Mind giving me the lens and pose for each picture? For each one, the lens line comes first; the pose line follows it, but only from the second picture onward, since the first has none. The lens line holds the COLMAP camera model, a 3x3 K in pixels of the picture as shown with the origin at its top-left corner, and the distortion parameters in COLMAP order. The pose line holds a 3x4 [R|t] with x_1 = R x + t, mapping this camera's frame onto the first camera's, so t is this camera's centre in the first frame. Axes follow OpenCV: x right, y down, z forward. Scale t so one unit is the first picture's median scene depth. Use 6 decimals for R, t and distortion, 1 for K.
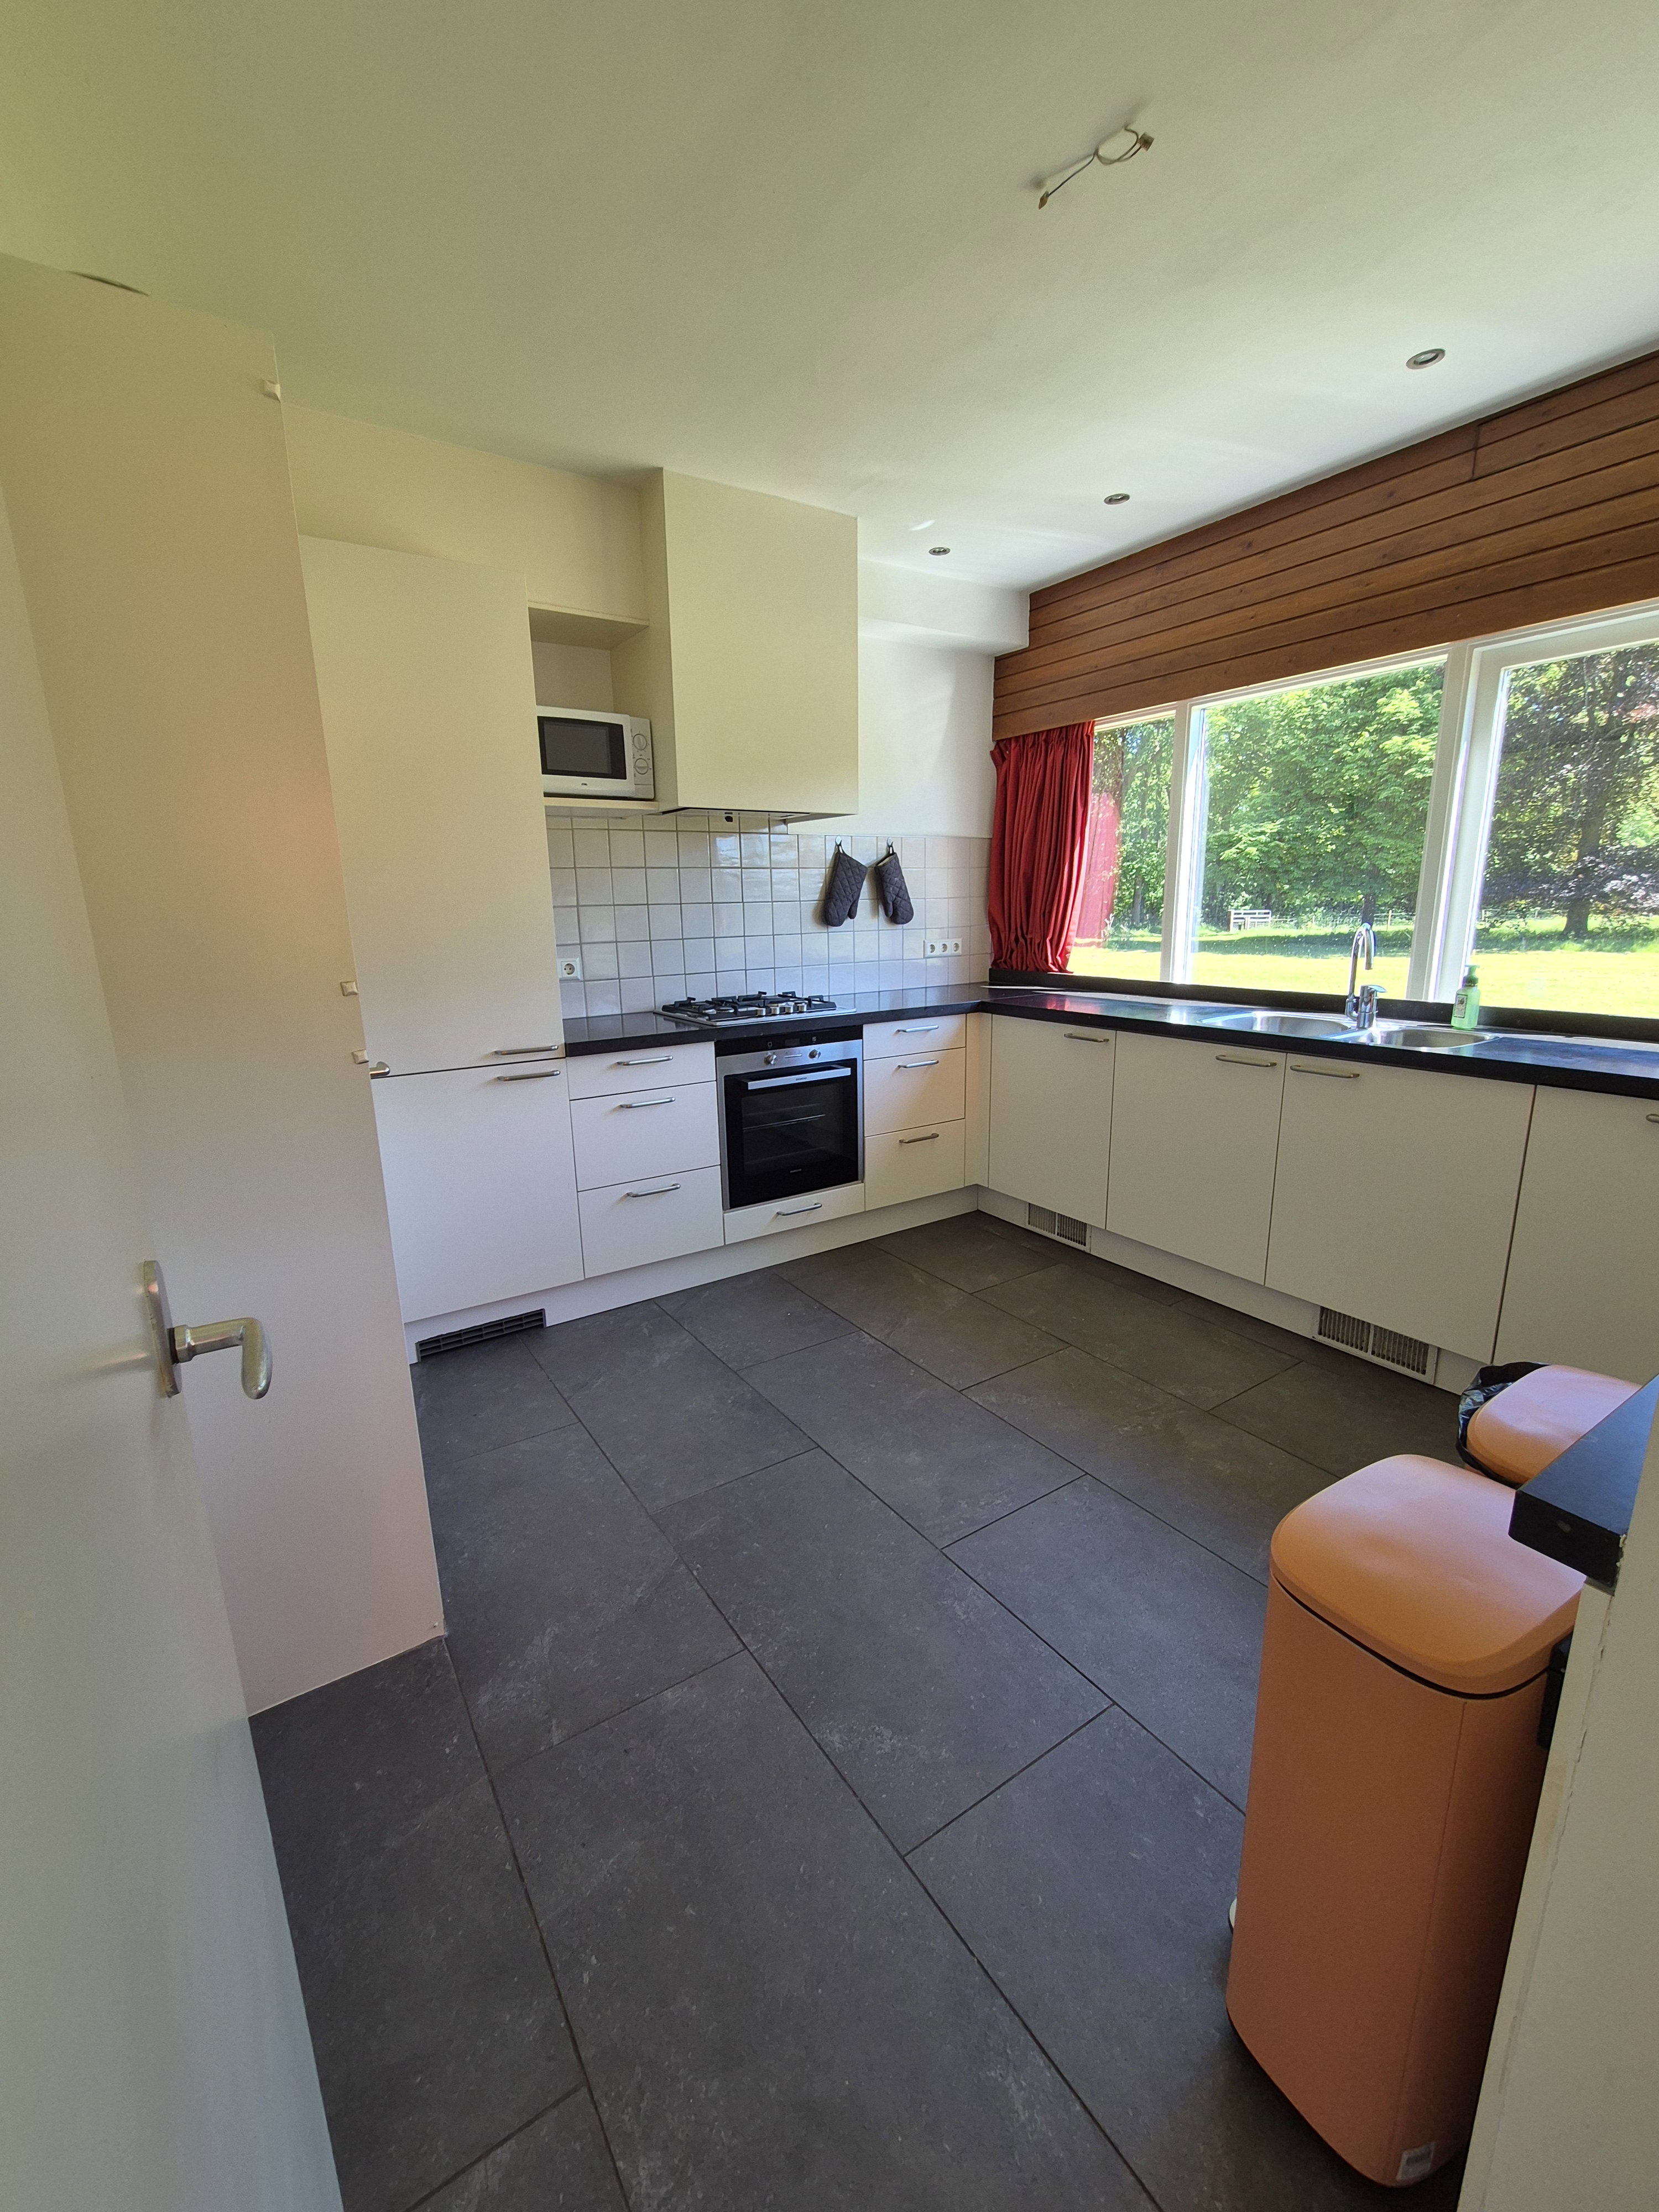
lens RADIAL K [[931.0, 0, 812.9], [0, 931.0, 1108.4], [0, 0, 1]] dist [-0.015223, 0.005883]
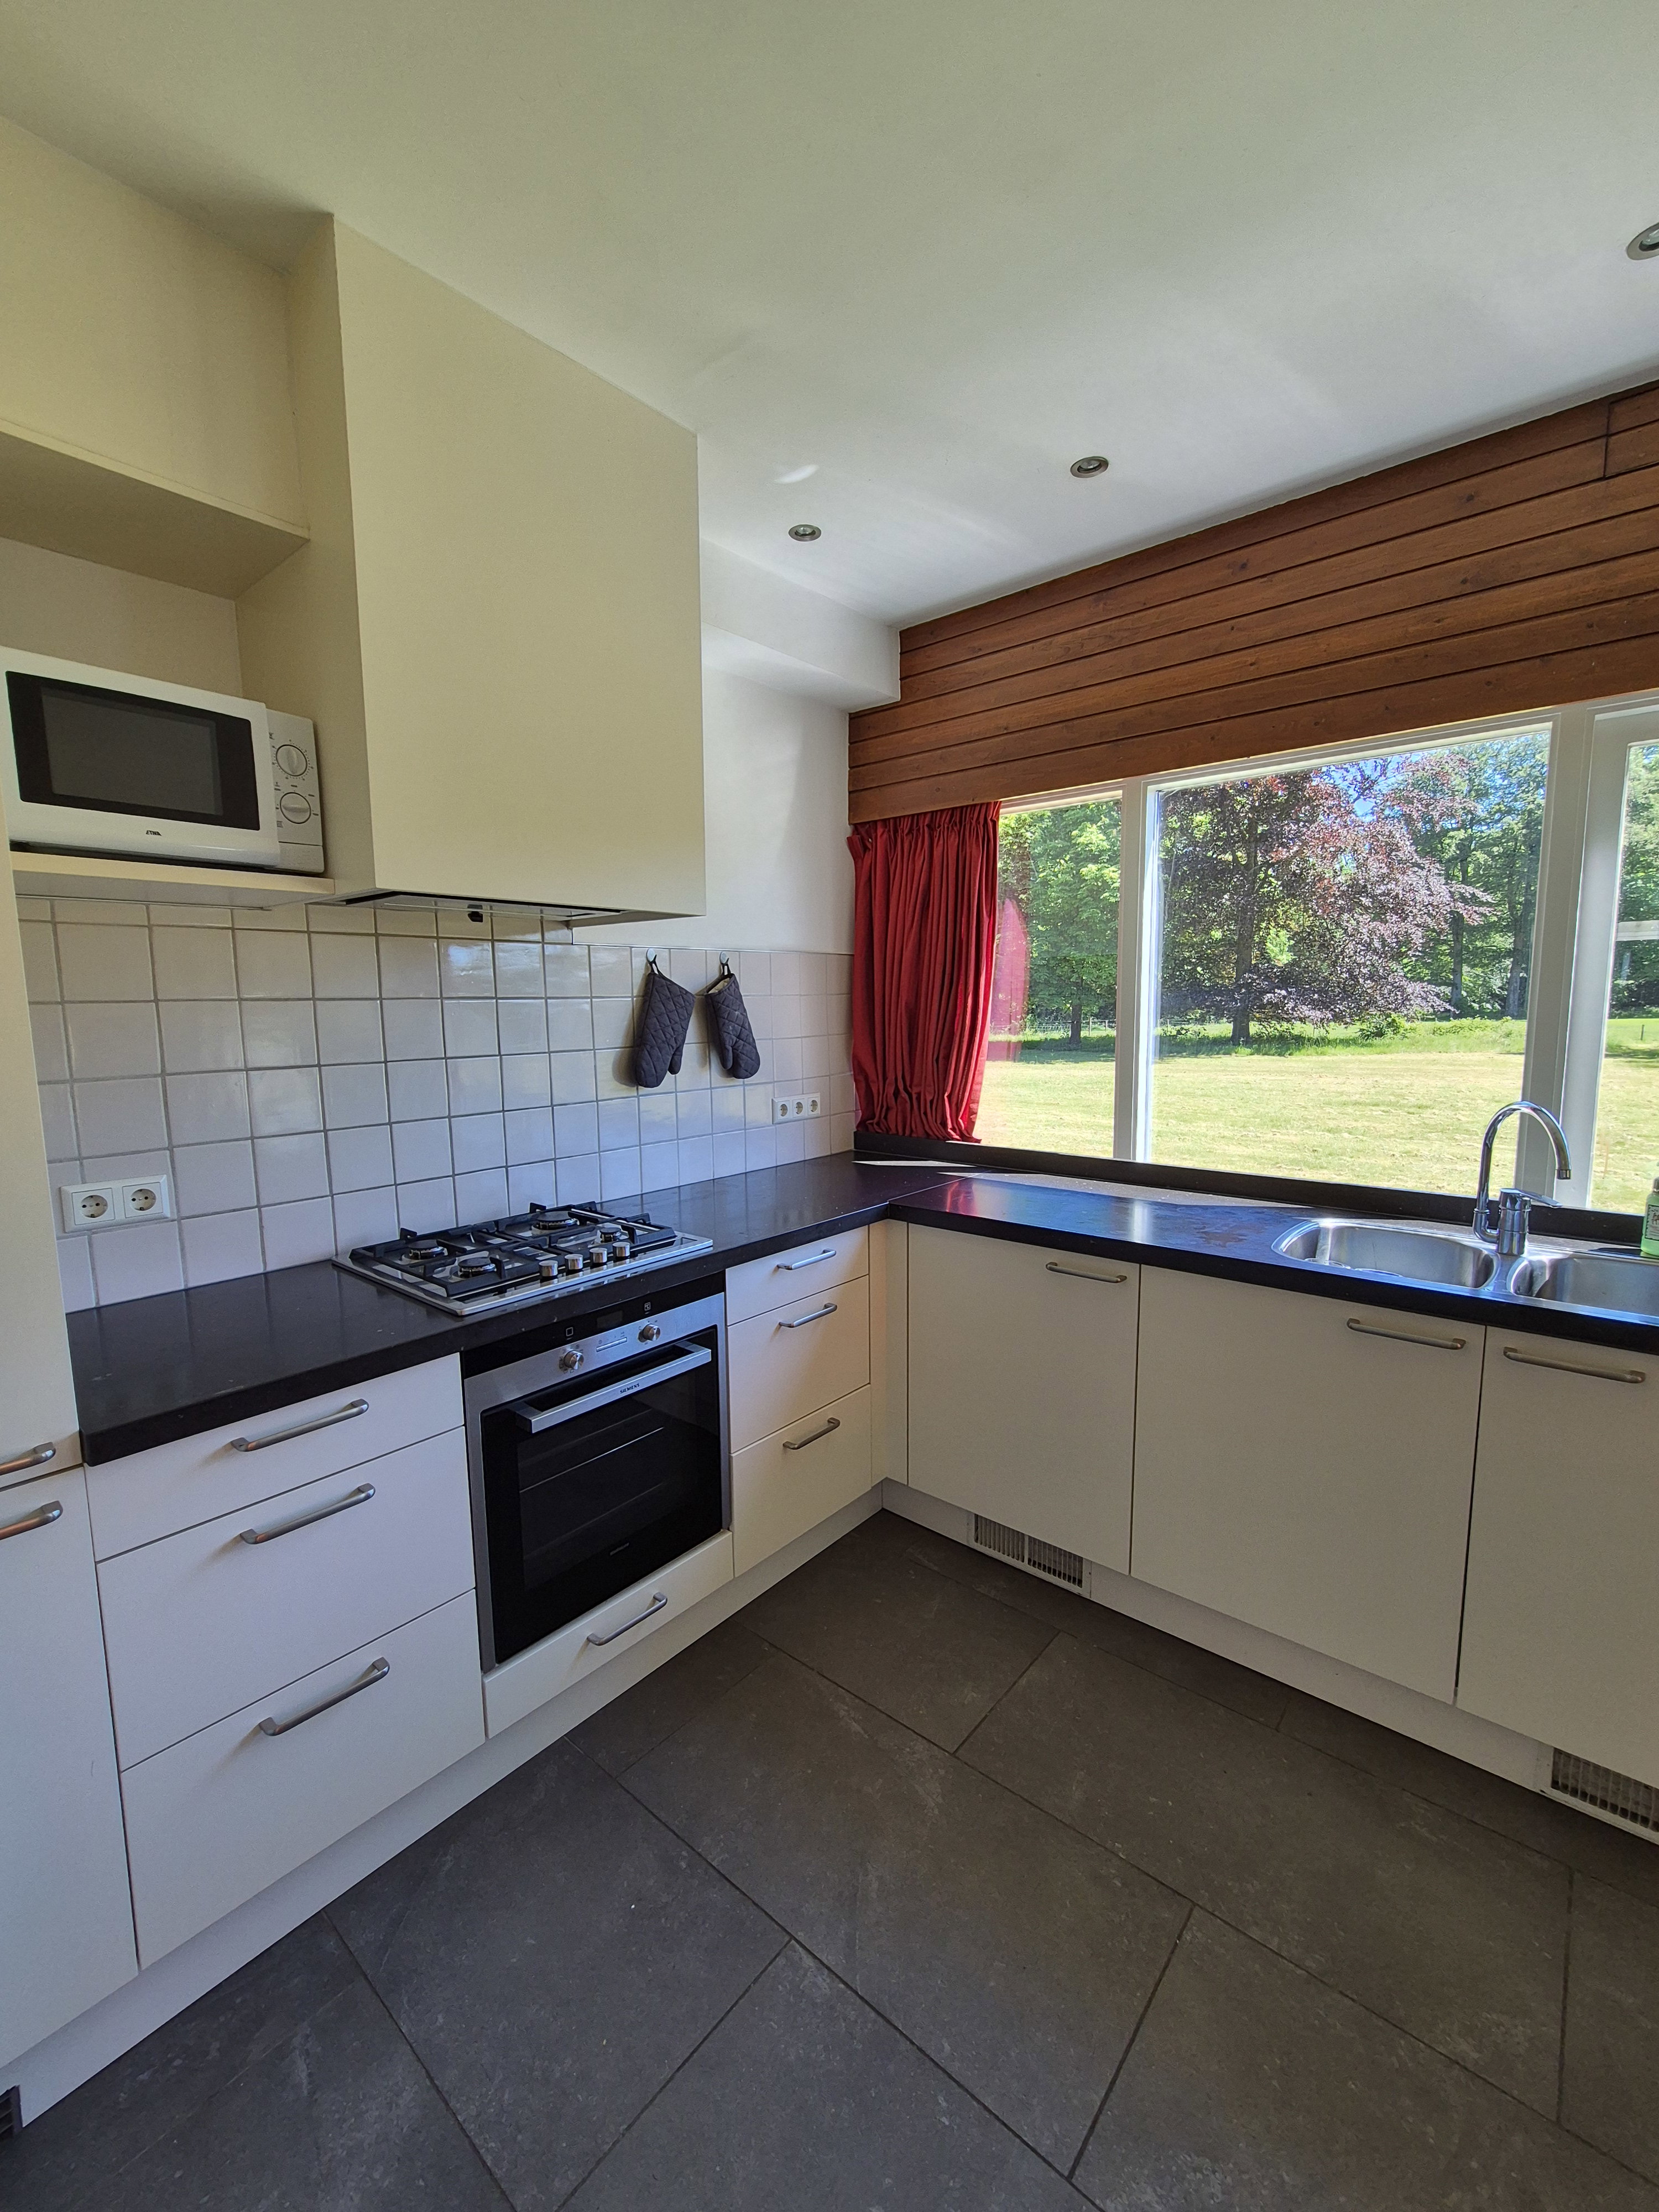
lens RADIAL K [[931.0, 0, 812.9], [0, 931.0, 1108.4], [0, 0, 1]] dist [-0.015223, 0.005883]
pose [[0.959740, -0.025076, 0.279767, -0.050898], [0.055124, 0.993454, -0.100056, -0.119513], [-0.275427, 0.111450, 0.954840, 0.391004]]
